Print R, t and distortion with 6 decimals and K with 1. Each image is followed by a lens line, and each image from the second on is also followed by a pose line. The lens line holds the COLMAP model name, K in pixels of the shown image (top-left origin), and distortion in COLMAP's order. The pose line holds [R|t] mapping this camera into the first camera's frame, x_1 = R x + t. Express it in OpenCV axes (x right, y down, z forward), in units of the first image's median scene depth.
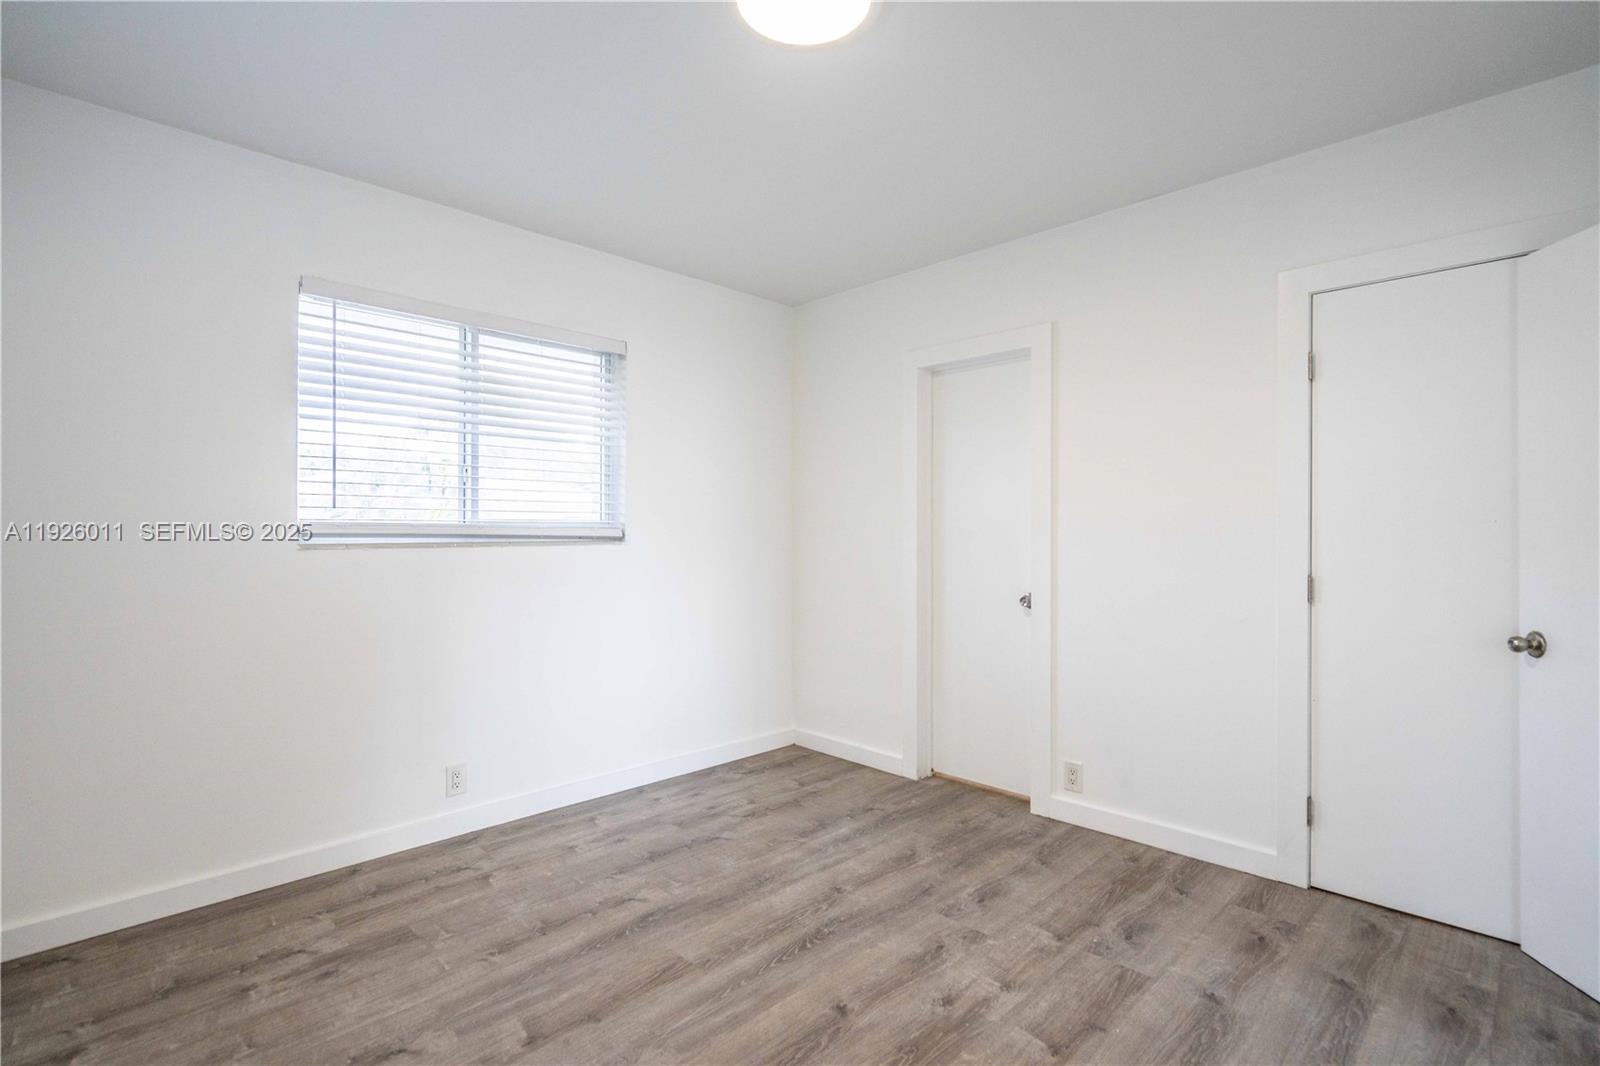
lens RADIAL K [[753.5, 0, 800.0], [0, 753.5, 533.0], [0, 0, 1]] dist [-0.001265, 0.000266]
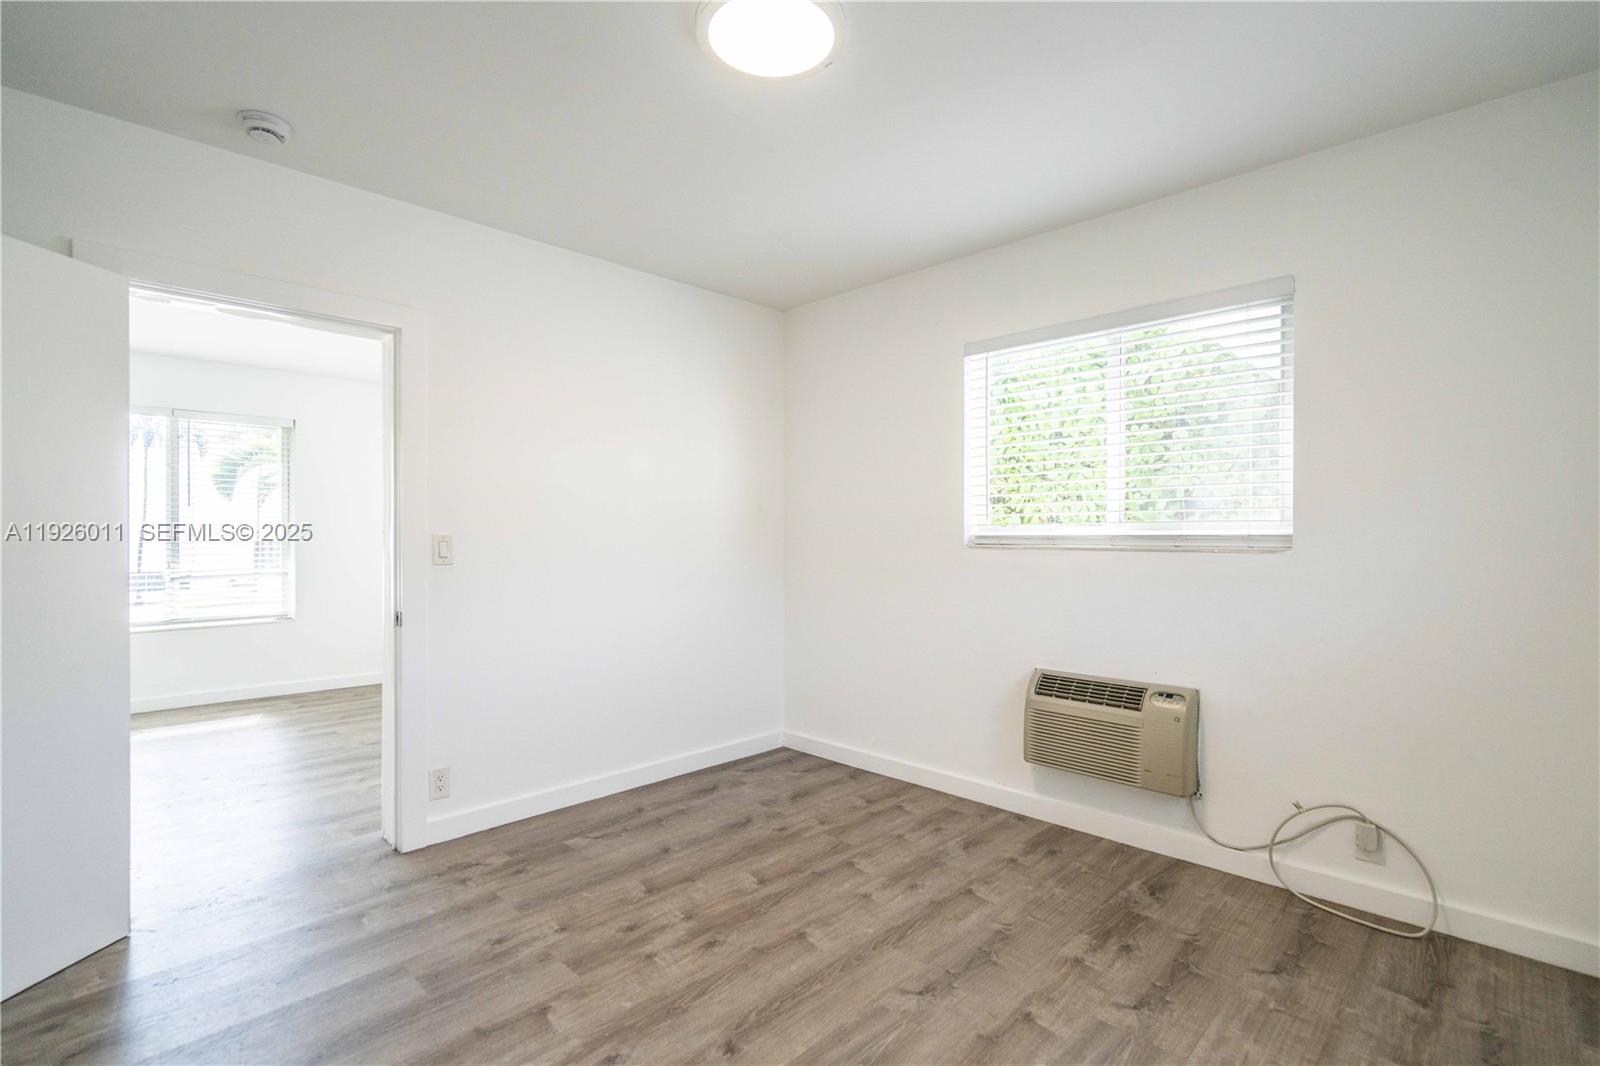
lens RADIAL K [[750.0, 0, 770.8], [0, 750.0, 533.9], [0, 0, 1]] dist [-0.000524, -0.000035]
pose [[-0.999721, -0.000193, 0.023638, -0.012600], [-0.000234, 0.999998, -0.001718, -0.004940], [-0.023637, -0.001723, -0.999719, 1.385943]]
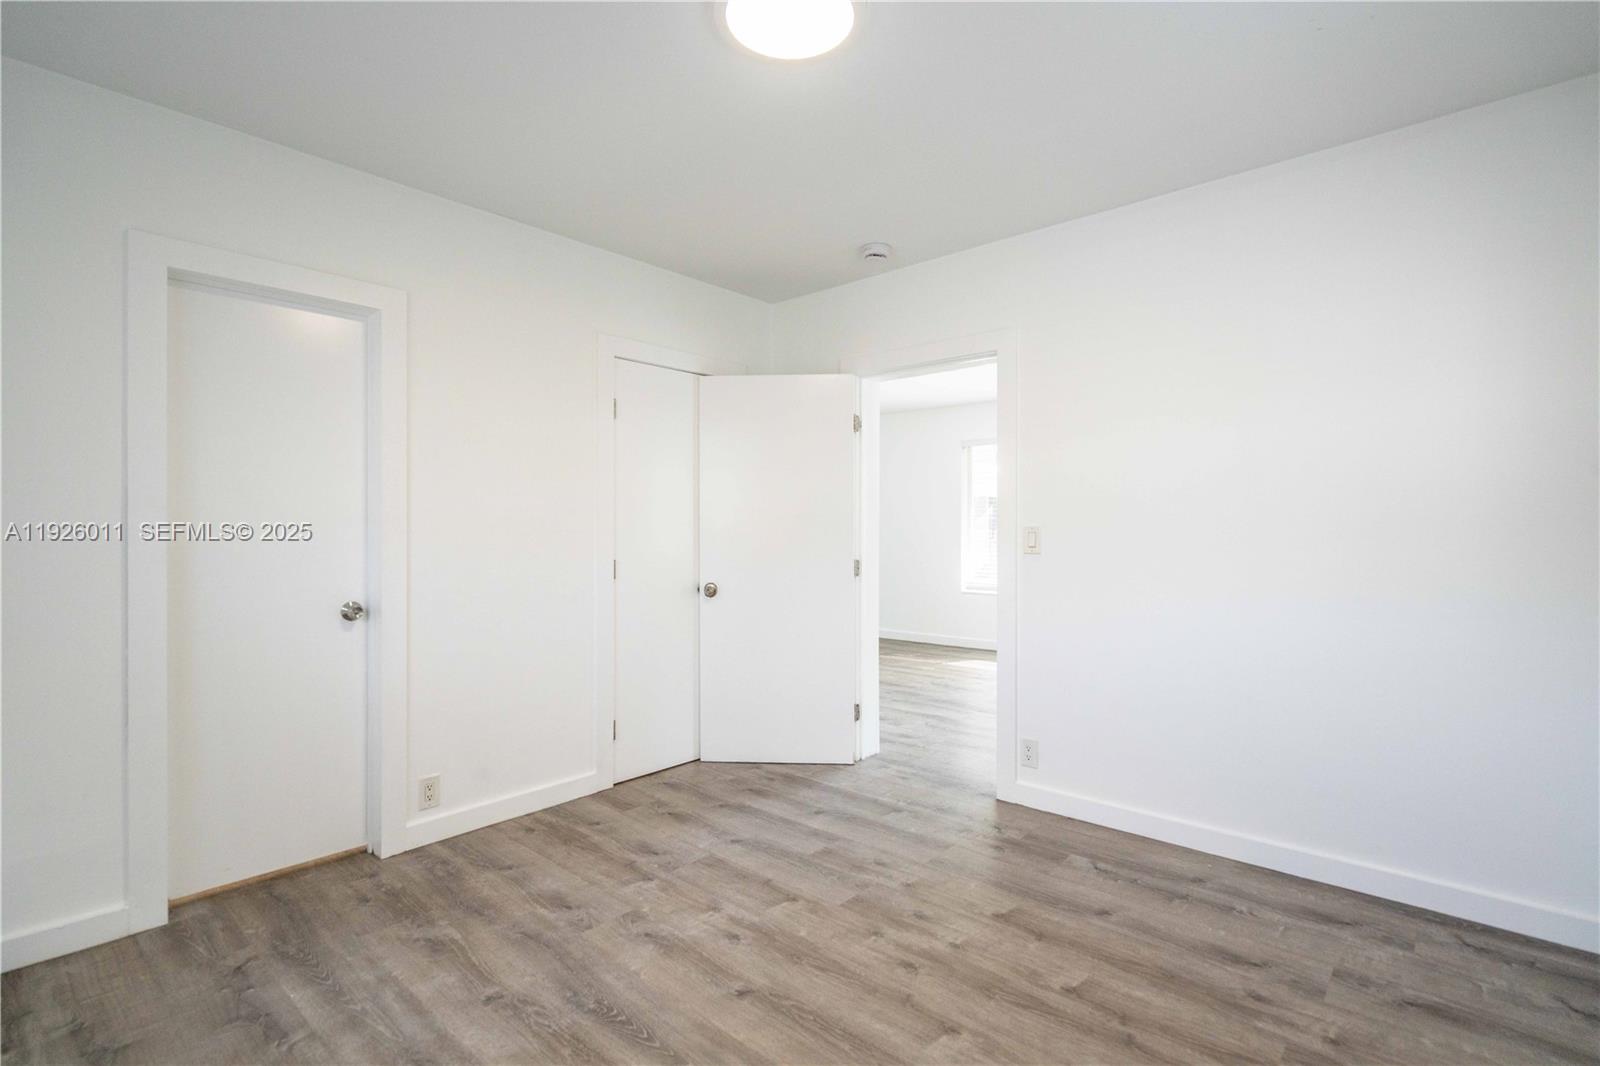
lens RADIAL K [[743.6, 0, 822.2], [0, 743.6, 529.0], [0, 0, 1]] dist [-0.003301, 0.000354]
pose [[-0.065538, -0.002942, 0.997846, -0.692452], [-0.000128, 0.999996, 0.002940, -0.004664], [-0.997850, 0.000065, -0.065538, 0.687092]]
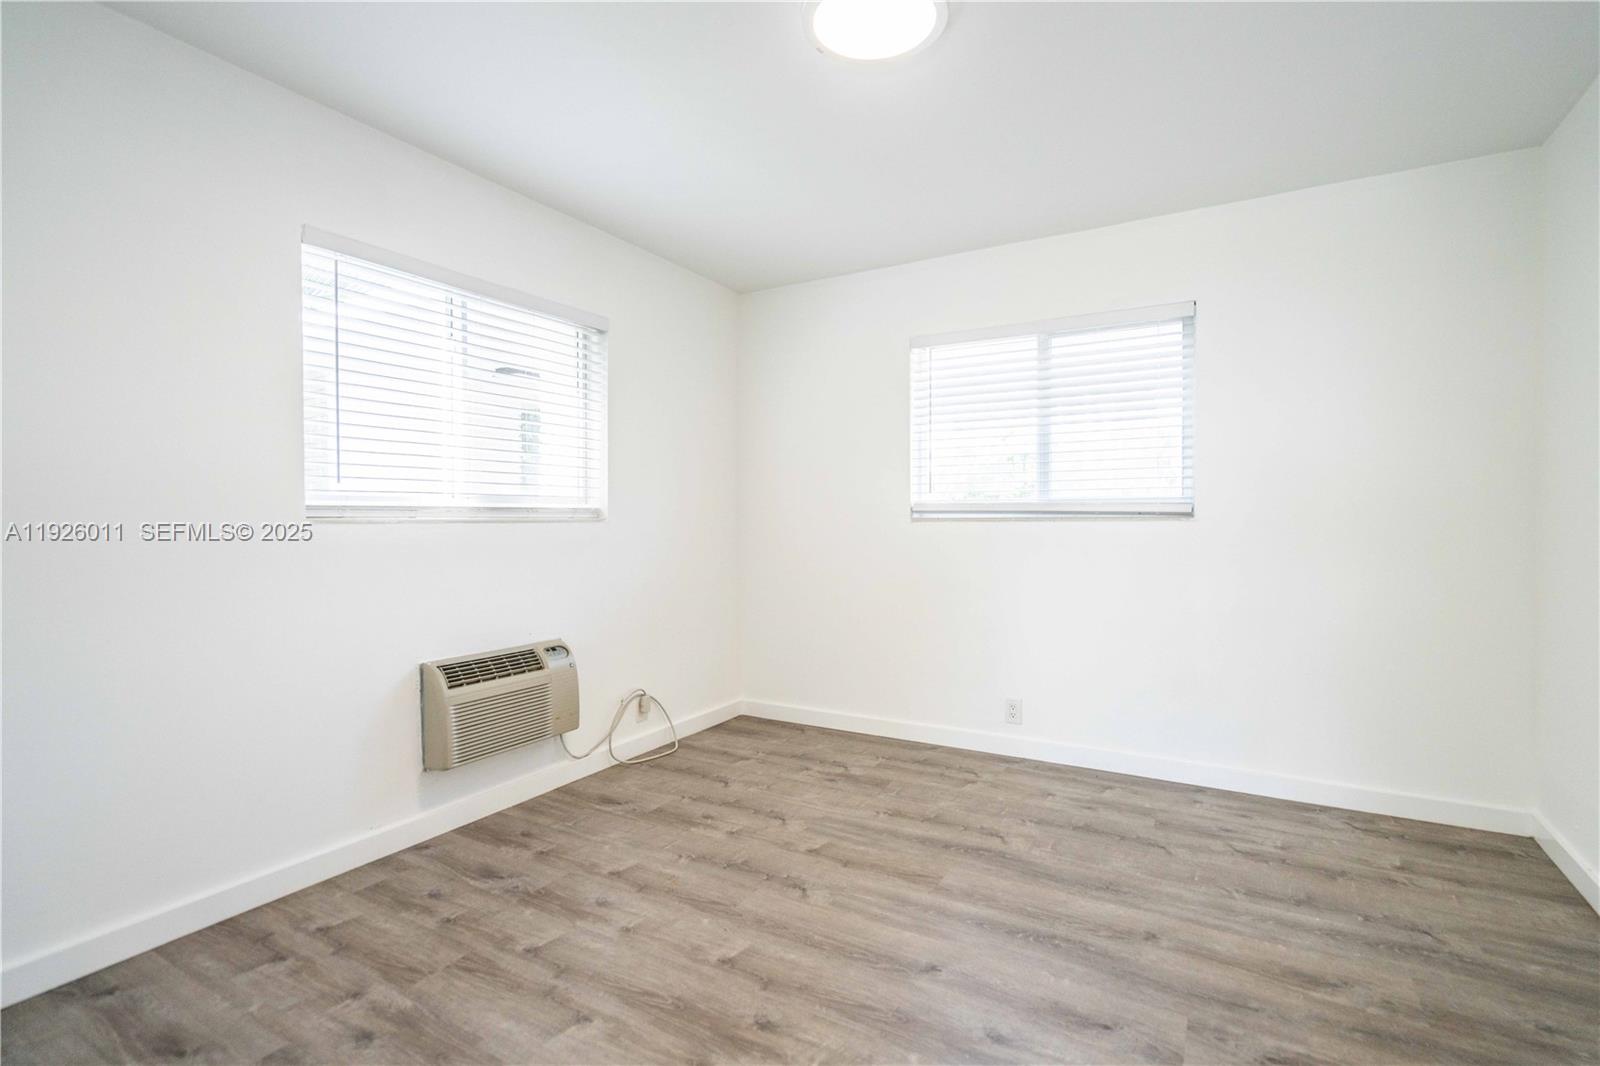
lens RADIAL K [[743.6, 0, 822.2], [0, 743.6, 529.0], [0, 0, 1]] dist [-0.003301, 0.000354]
pose [[0.265393, 0.008954, -0.964099, 0.701180], [0.004777, 0.999932, 0.010601, 0.018730], [0.964129, -0.007419, 0.265332, 0.426356]]
